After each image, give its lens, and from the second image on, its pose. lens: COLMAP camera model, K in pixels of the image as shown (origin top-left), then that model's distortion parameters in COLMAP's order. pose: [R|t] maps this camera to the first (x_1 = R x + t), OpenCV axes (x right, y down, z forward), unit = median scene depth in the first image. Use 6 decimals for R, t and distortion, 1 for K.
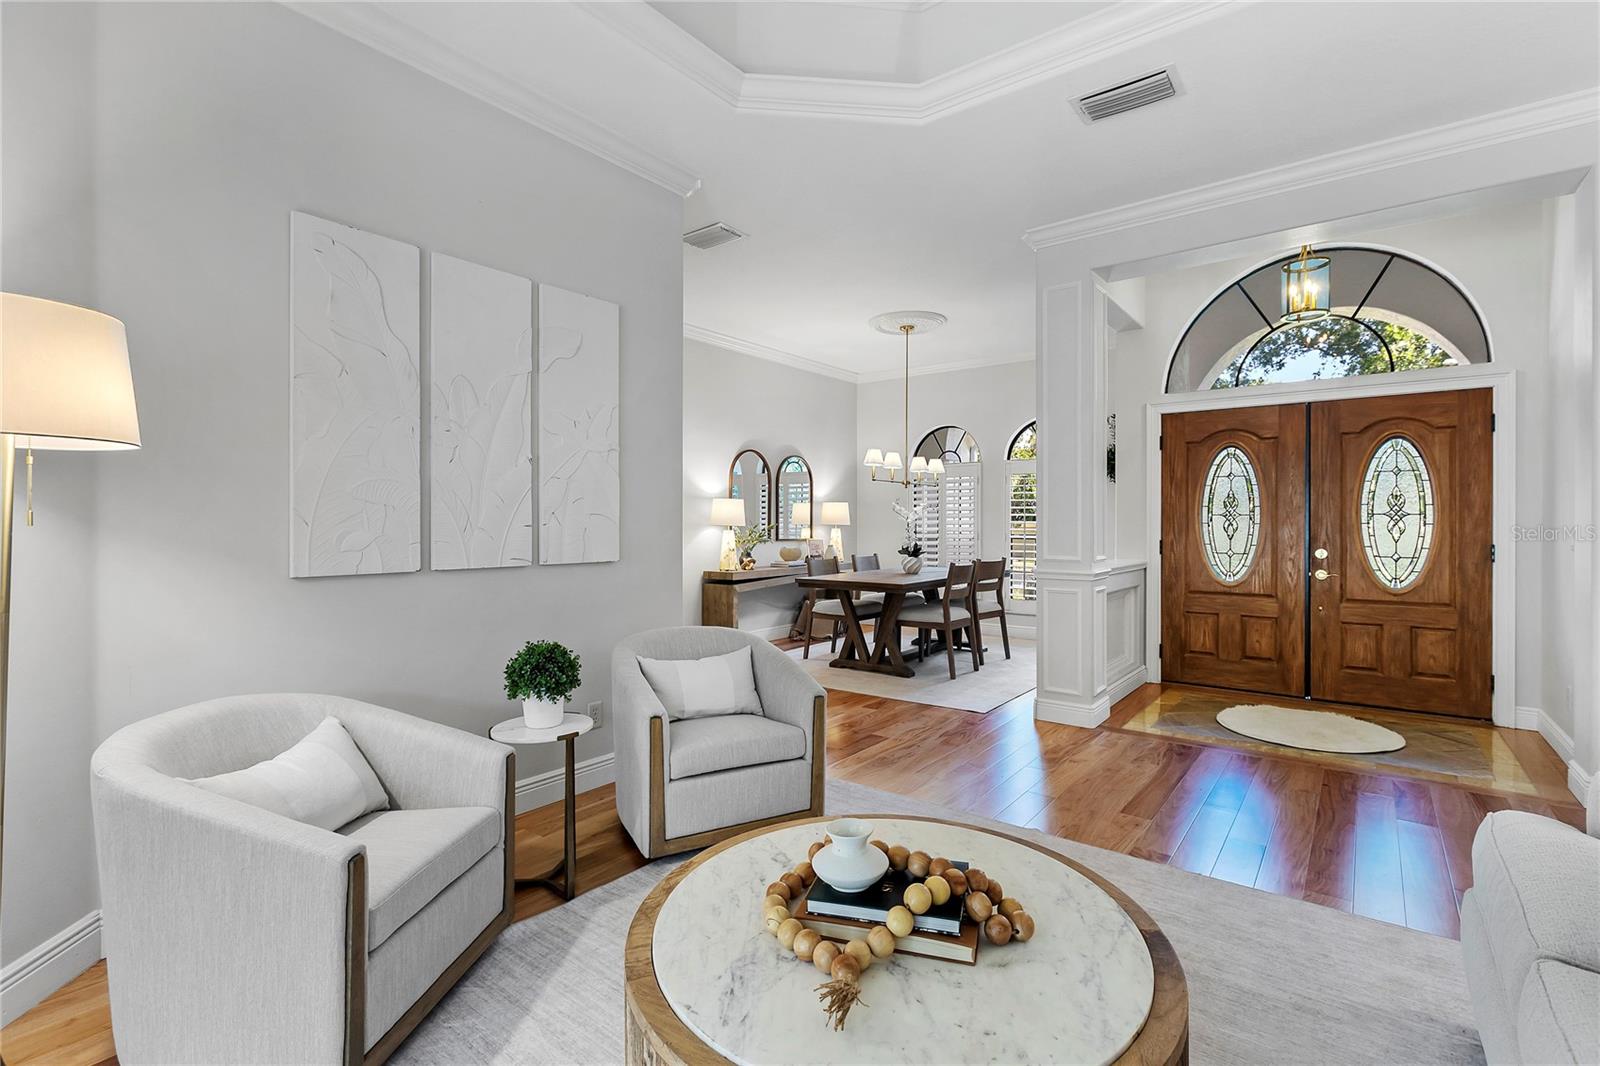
lens RADIAL K [[735.8, 0, 796.5], [0, 735.8, 522.5], [0, 0, 1]] dist [0.000318, -0.000689]
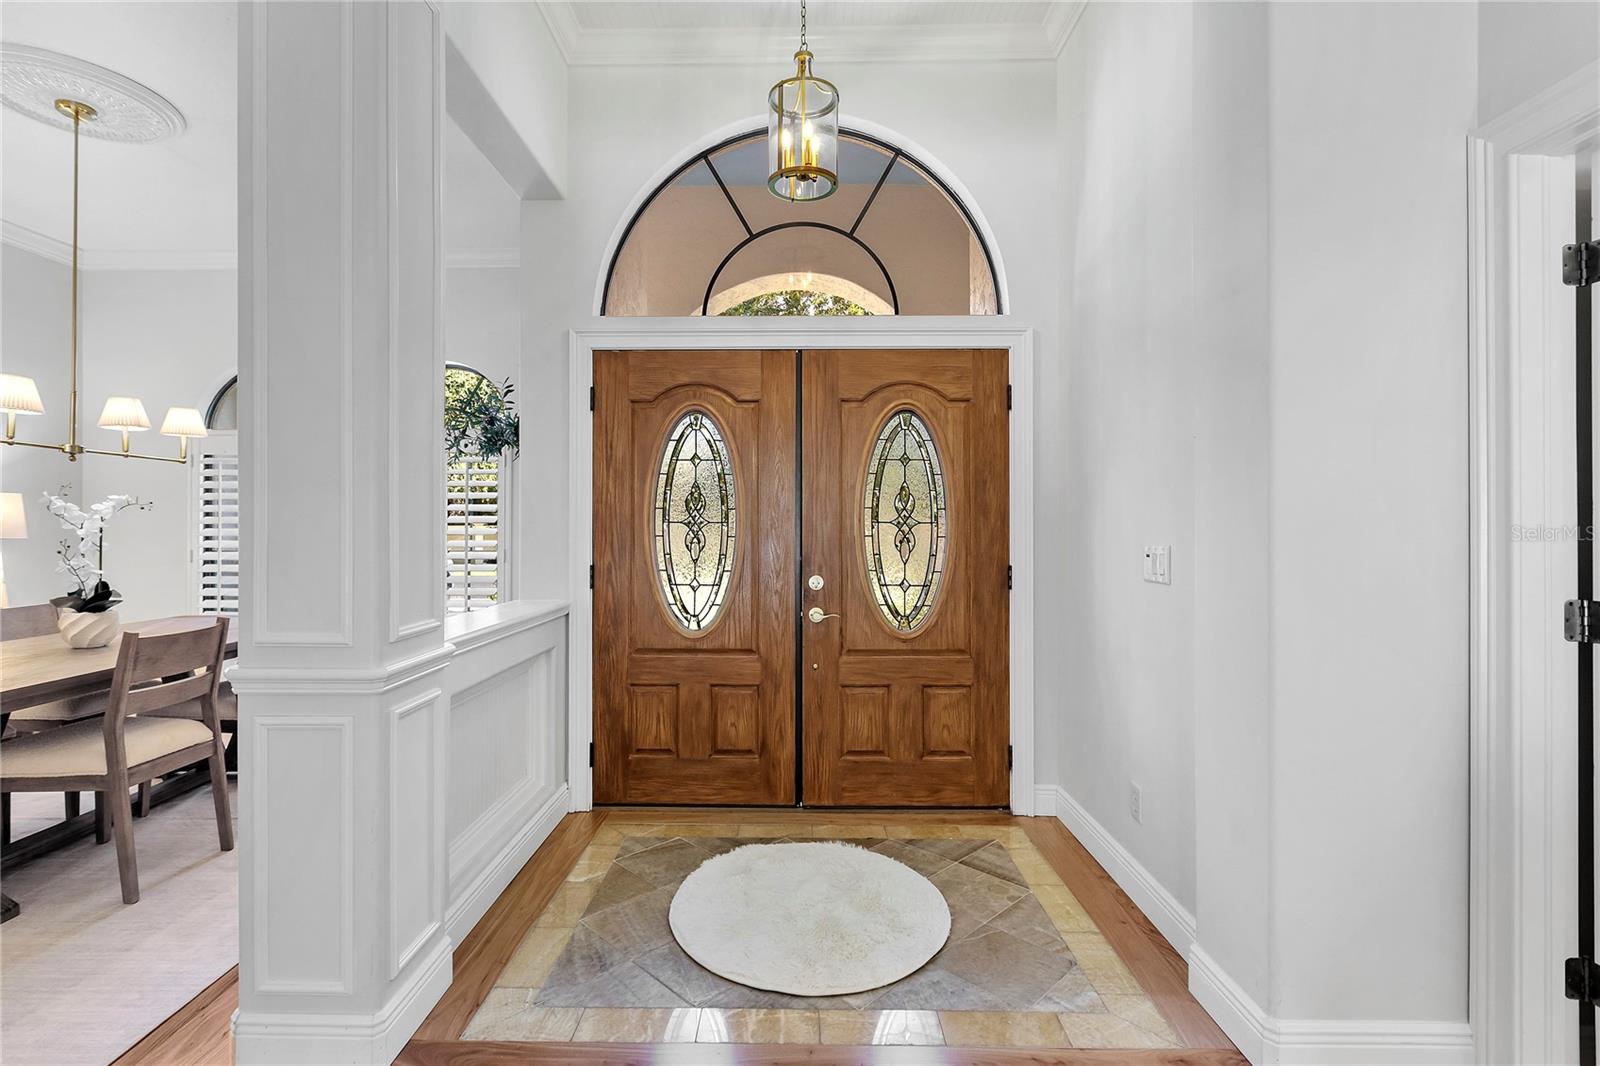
lens RADIAL K [[737.0, 0, 805.9], [0, 737.0, 528.3], [0, 0, 1]] dist [0.000246, -0.001852]
pose [[0.787536, -0.003681, 0.616257, 0.283593], [0.001080, 0.999989, 0.004592, -0.008172], [-0.616267, -0.002951, 0.787532, 0.458857]]
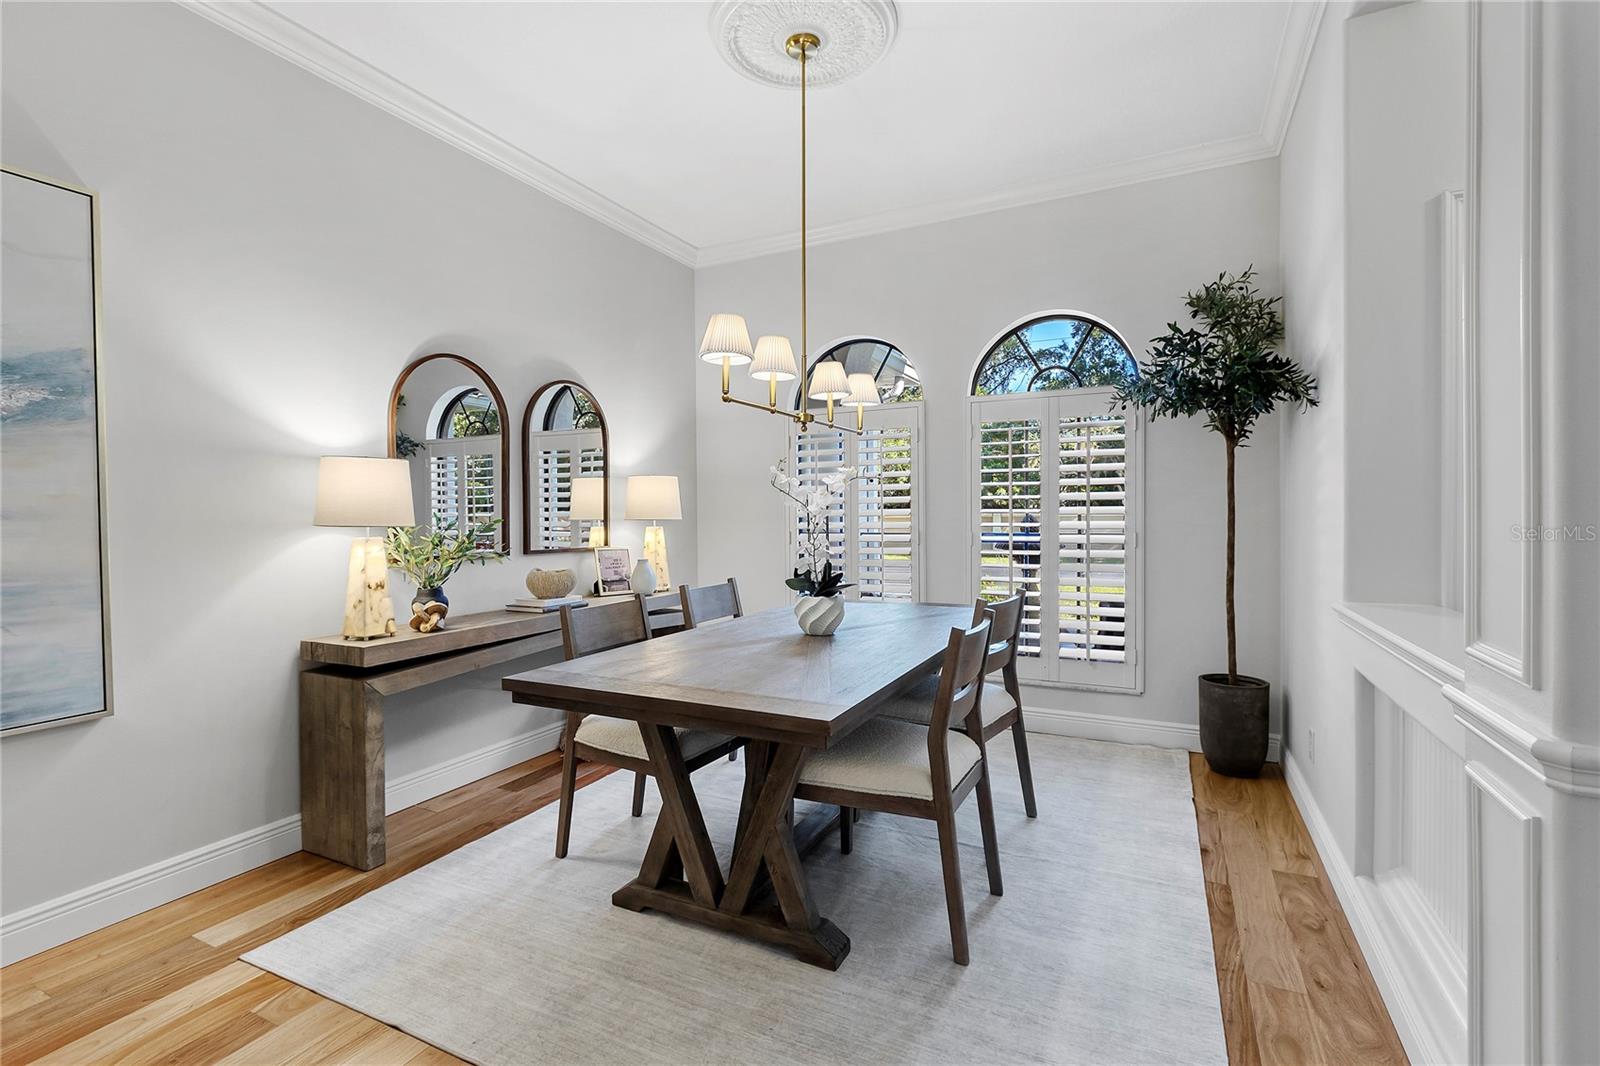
lens RADIAL K [[737.0, 0, 805.9], [0, 737.0, 528.3], [0, 0, 1]] dist [0.000246, -0.001852]
pose [[0.977764, -0.013640, 0.209262, 0.077362], [0.009470, 0.999736, 0.020914, -0.000419], [-0.209492, -0.018467, 0.977636, 0.742866]]
